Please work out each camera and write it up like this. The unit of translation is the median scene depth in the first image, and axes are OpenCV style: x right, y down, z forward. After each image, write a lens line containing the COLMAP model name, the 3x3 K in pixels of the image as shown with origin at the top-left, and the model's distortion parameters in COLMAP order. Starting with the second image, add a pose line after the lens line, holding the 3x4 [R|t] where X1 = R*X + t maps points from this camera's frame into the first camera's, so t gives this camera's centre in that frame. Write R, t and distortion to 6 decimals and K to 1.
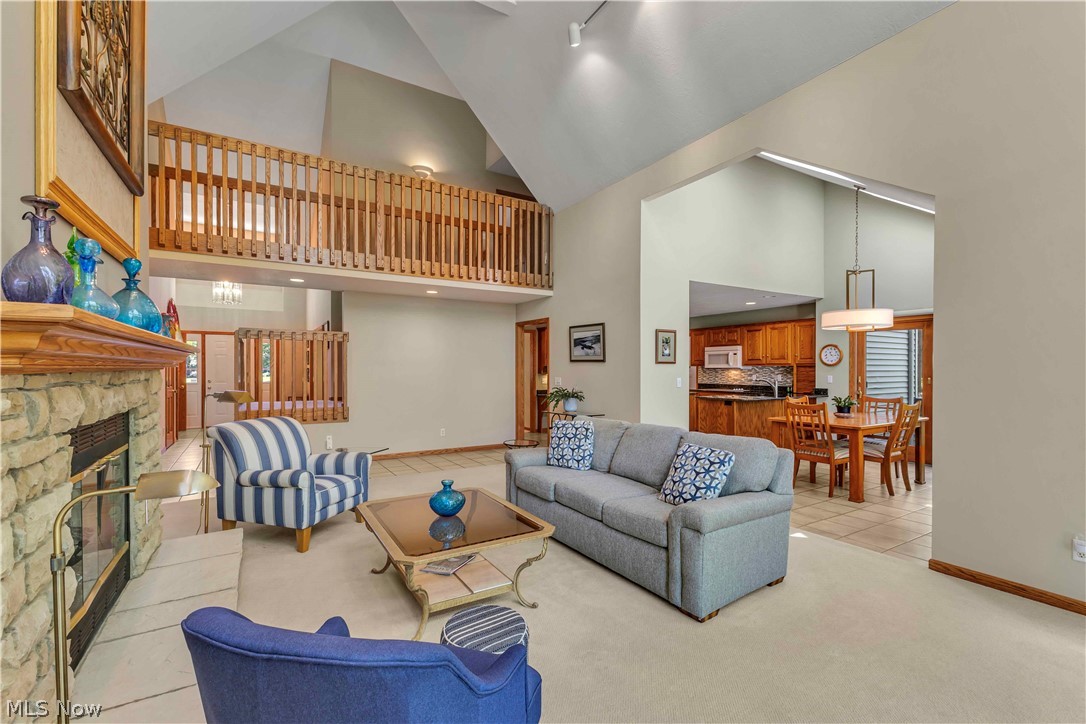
lens RADIAL K [[470.2, 0, 538.2], [0, 470.2, 364.8], [0, 0, 1]] dist [0.000900, -0.000017]
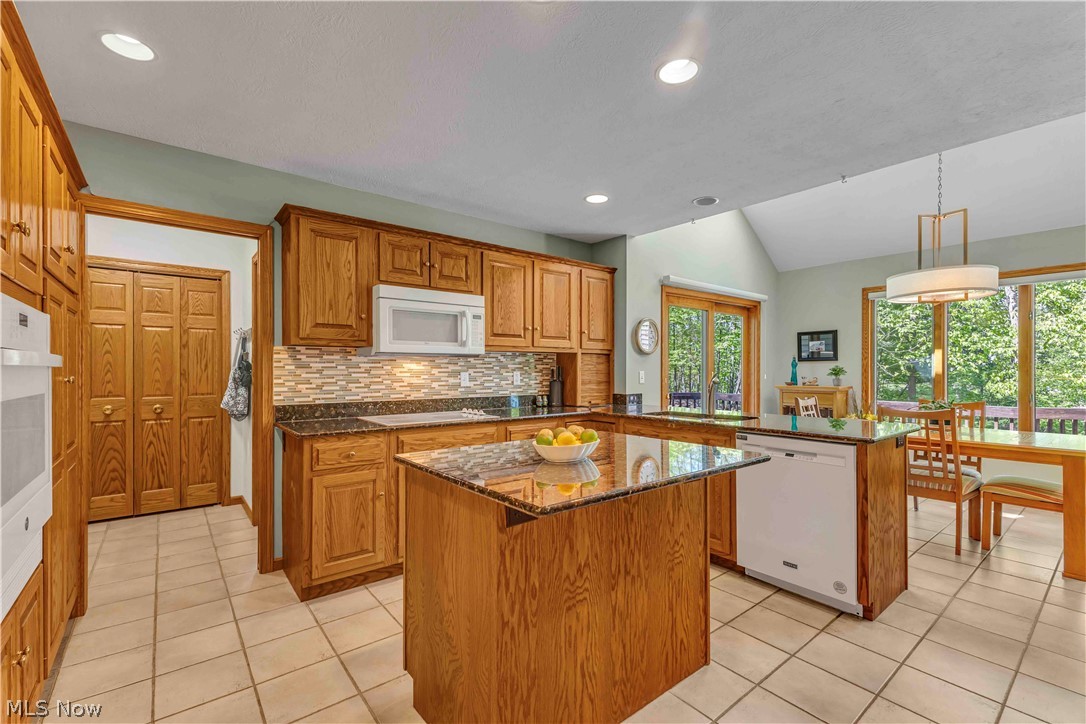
lens RADIAL K [[470.2, 0, 538.2], [0, 470.2, 364.8], [0, 0, 1]] dist [0.000900, -0.000017]
pose [[-0.132776, 0.009095, 0.991104, 0.048965], [-0.007865, 0.999917, -0.010230, 0.020493], [-0.991115, -0.009153, -0.132693, 1.111404]]
